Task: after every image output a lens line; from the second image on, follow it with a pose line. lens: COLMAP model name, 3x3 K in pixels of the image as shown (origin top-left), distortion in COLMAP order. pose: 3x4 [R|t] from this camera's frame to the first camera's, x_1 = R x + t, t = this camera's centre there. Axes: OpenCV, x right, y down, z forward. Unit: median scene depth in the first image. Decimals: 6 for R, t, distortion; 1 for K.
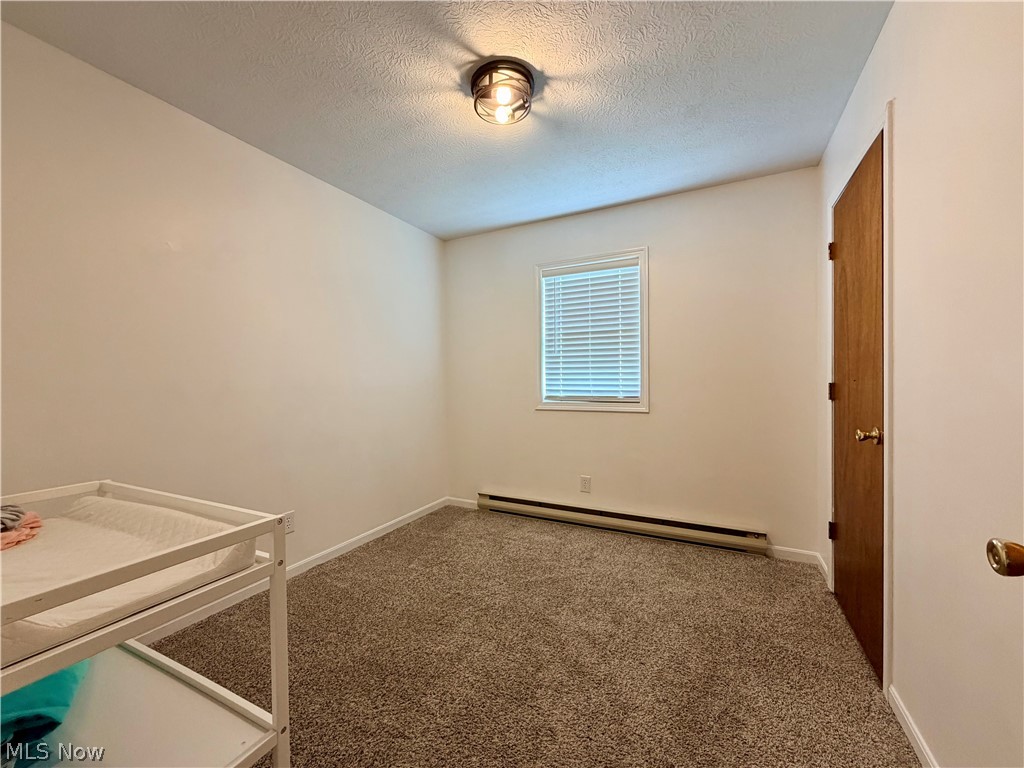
lens RADIAL K [[405.3, 0, 515.2], [0, 405.3, 374.0], [0, 0, 1]] dist [0.000066, -0.000004]
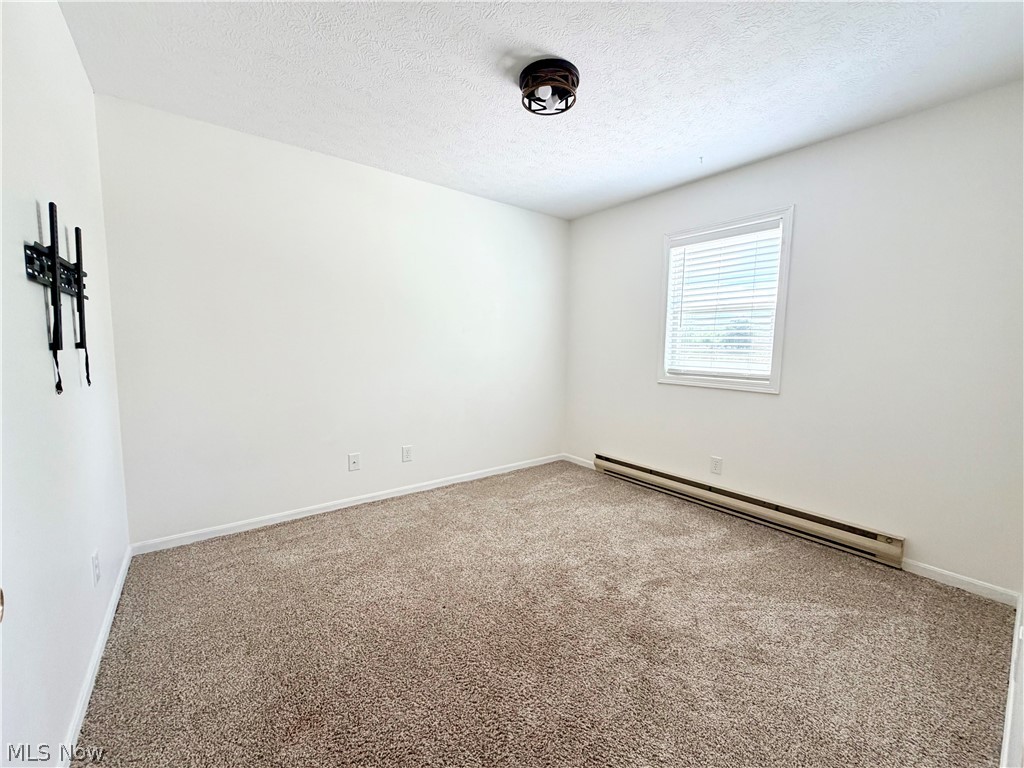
lens RADIAL K [[405.9, 0, 512.0], [0, 405.9, 384.0], [0, 0, 1]] dist [0.000585, 0.000015]
pose [[0.908999, 0.065808, -0.411571, 0.156111], [-0.025419, 0.994372, 0.102854, -0.004249], [0.416023, -0.083033, 0.905555, -0.080947]]
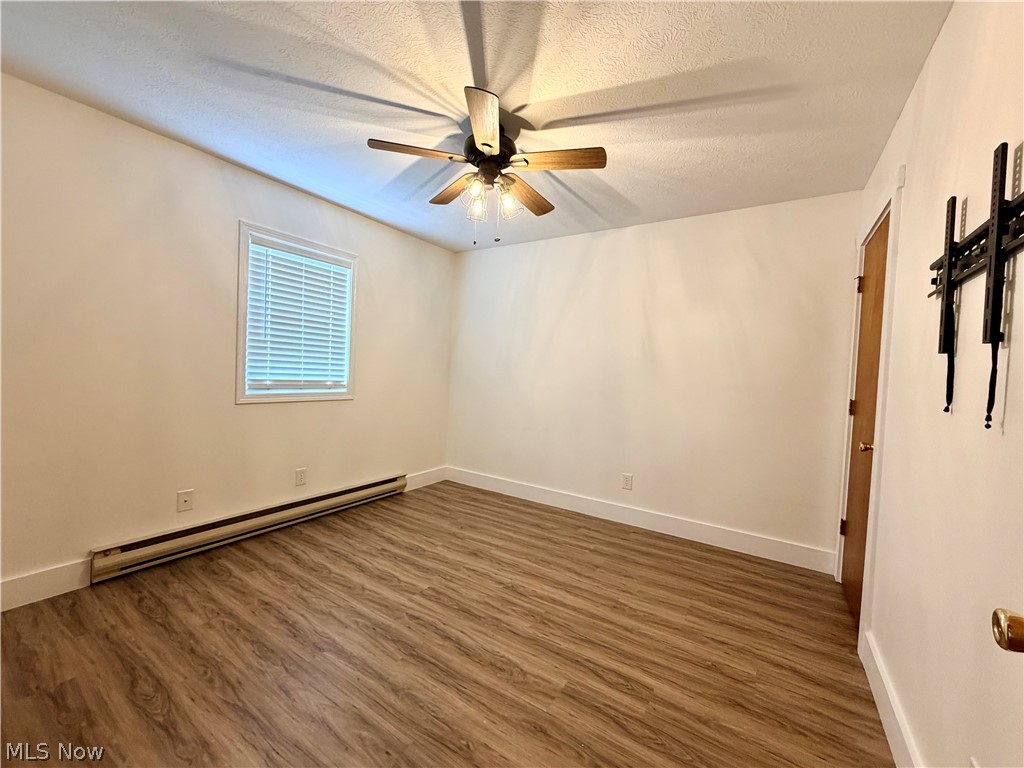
lens RADIAL K [[405.9, 0, 512.0], [0, 405.9, 384.0], [0, 0, 1]] dist [0.000585, 0.000015]
pose [[0.105911, -0.019616, 0.994182, -0.672707], [-0.052941, 0.998276, 0.025336, -0.002662], [-0.992965, -0.055316, 0.104690, 0.368937]]
